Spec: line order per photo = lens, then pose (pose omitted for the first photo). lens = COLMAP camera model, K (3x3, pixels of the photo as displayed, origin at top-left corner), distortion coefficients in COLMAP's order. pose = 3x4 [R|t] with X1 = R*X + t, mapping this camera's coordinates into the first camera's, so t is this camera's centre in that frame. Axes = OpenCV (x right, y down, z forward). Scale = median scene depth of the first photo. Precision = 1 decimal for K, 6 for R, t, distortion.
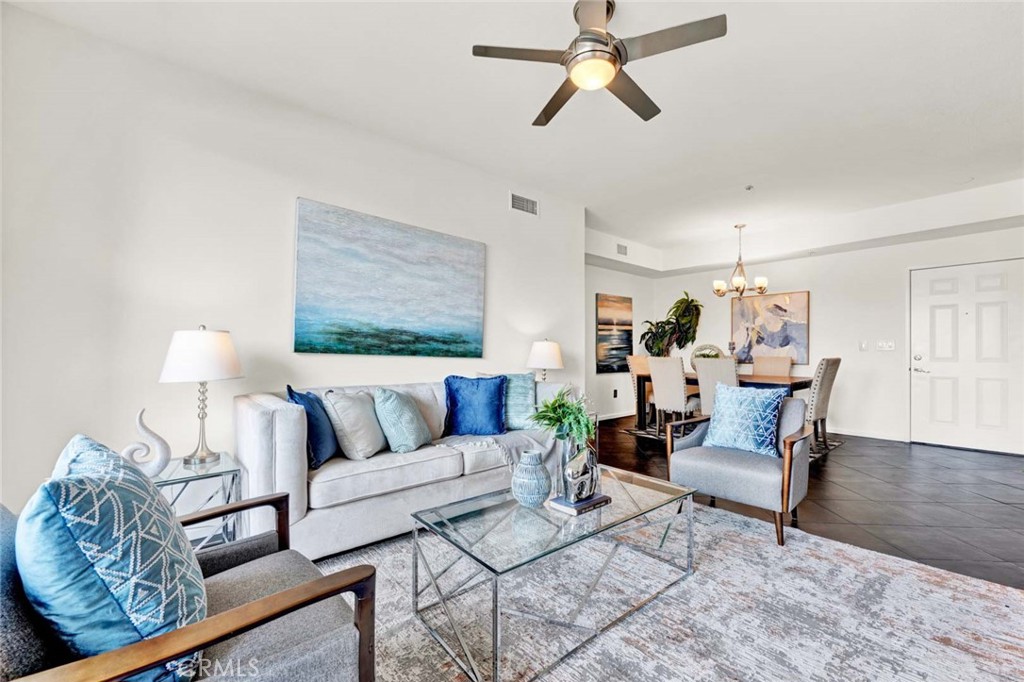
lens RADIAL K [[411.6, 0, 515.1], [0, 411.6, 346.3], [0, 0, 1]] dist [-0.002943, -0.000324]
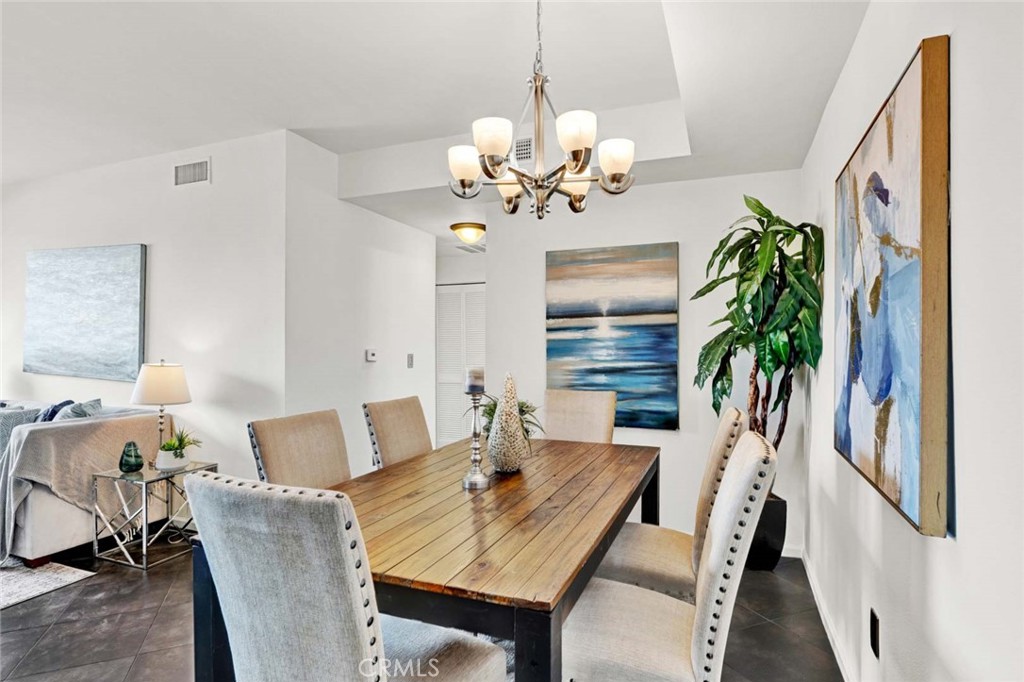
lens RADIAL K [[517.7, 0, 515.7], [0, 517.7, 347.0], [0, 0, 1]] dist [-0.002779, -0.000413]
pose [[0.474507, -0.003456, -0.880245, 0.840376], [0.009717, 0.999952, 0.001311, -0.025165], [0.880198, -0.009175, 0.474518, 0.817041]]
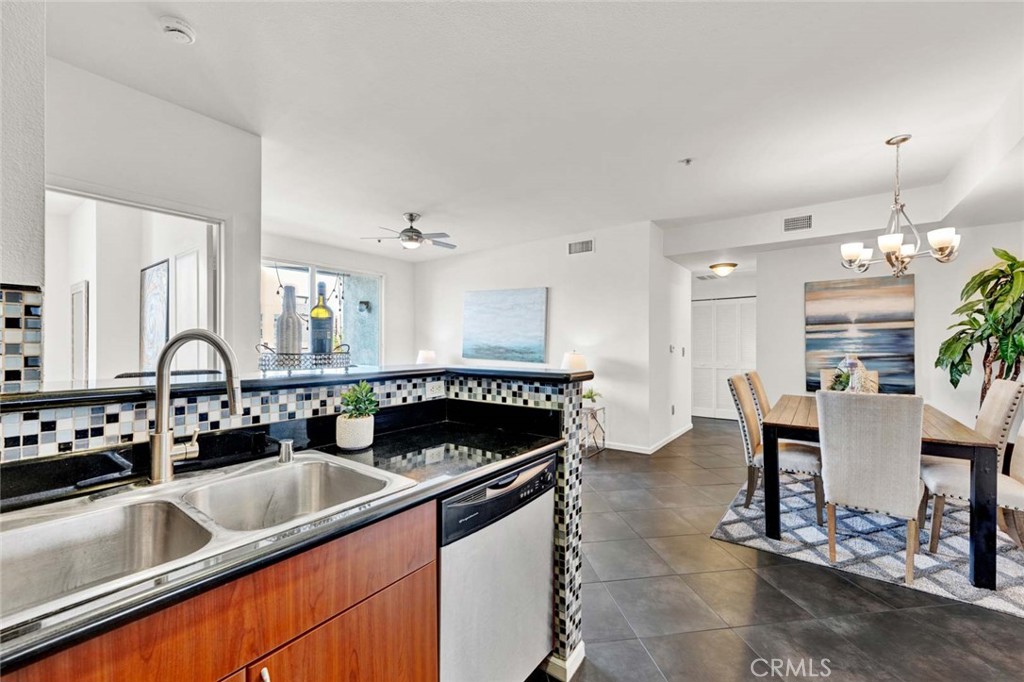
lens RADIAL K [[411.6, 0, 515.1], [0, 411.6, 346.3], [0, 0, 1]] dist [-0.002943, -0.000324]
pose [[0.229267, 0.000801, -0.973363, 0.954612], [0.011859, 0.999923, 0.003616, -0.028069], [0.973291, -0.012372, 0.229240, 0.380174]]
